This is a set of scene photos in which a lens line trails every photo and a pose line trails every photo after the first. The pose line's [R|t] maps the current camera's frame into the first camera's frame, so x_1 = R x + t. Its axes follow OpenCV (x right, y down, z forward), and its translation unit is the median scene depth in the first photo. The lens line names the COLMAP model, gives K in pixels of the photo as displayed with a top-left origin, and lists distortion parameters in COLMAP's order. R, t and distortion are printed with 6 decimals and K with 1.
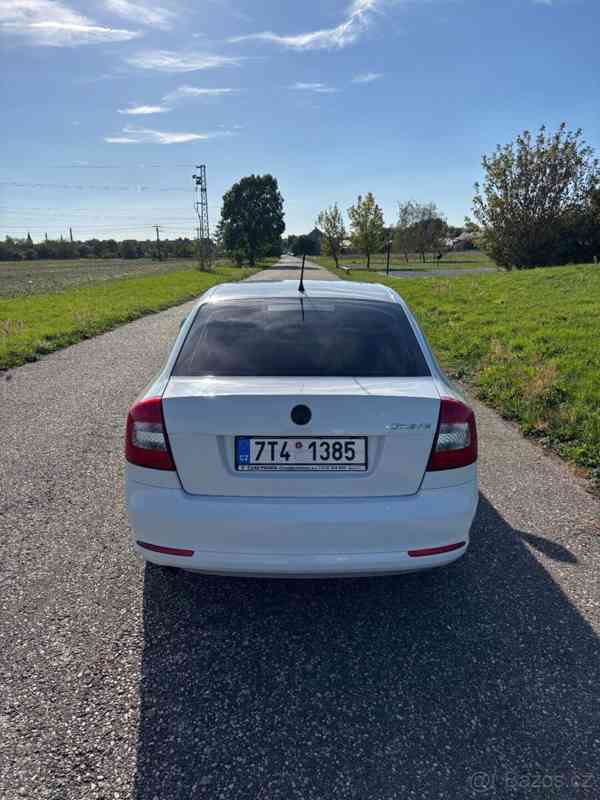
lens RADIAL K [[598.9, 0, 300.0], [0, 598.9, 400.0], [0, 0, 1]] dist [0.054554, -0.057184]
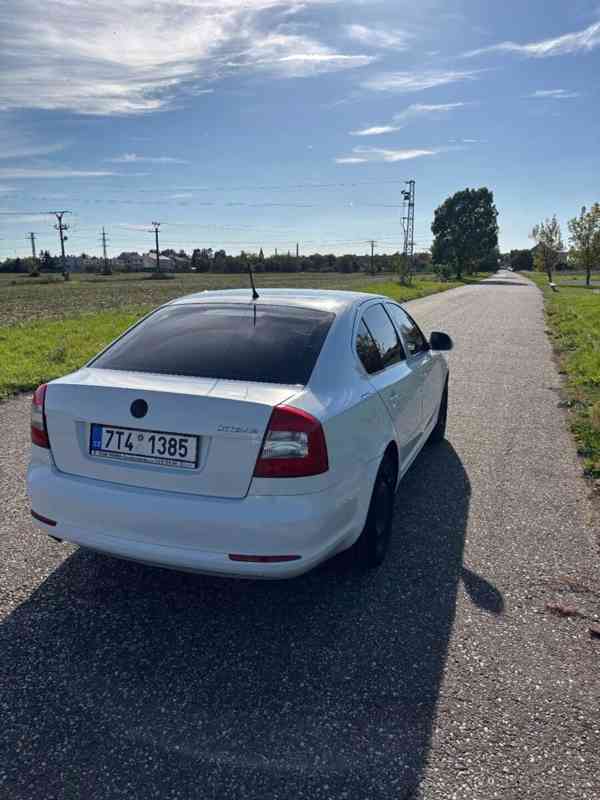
lens RADIAL K [[596.4, 0, 297.7], [0, 596.4, 400.8], [0, 0, 1]] dist [0.048110, -0.052320]
pose [[0.941444, 0.086028, -0.326009, 0.471704], [-0.092707, 0.995681, -0.004974, -0.007336], [0.324173, 0.034906, 0.945354, 0.069222]]
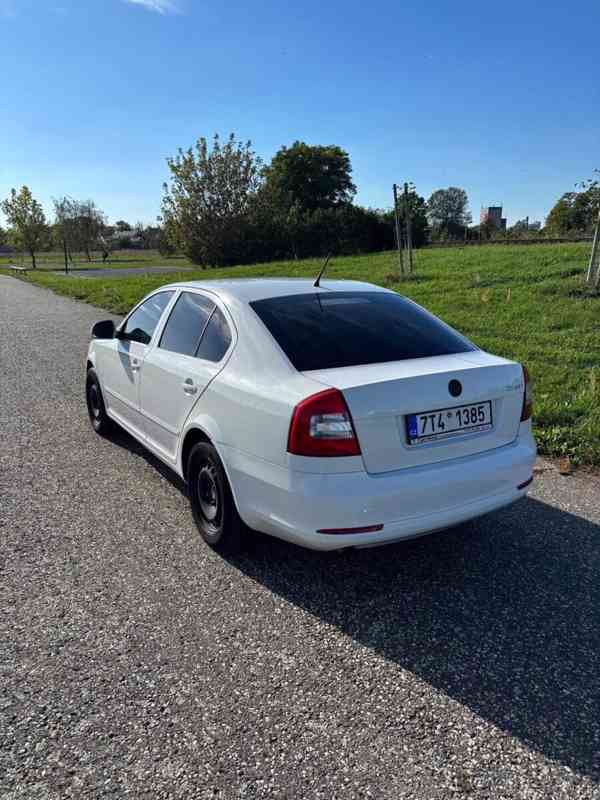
lens RADIAL K [[596.4, 0, 297.7], [0, 596.4, 400.8], [0, 0, 1]] dist [0.048110, -0.052320]
pose [[0.861761, -0.127297, 0.491084, -0.653754], [0.125273, 0.991426, 0.037162, -0.025635], [-0.491604, 0.029495, 0.870319, 0.099879]]
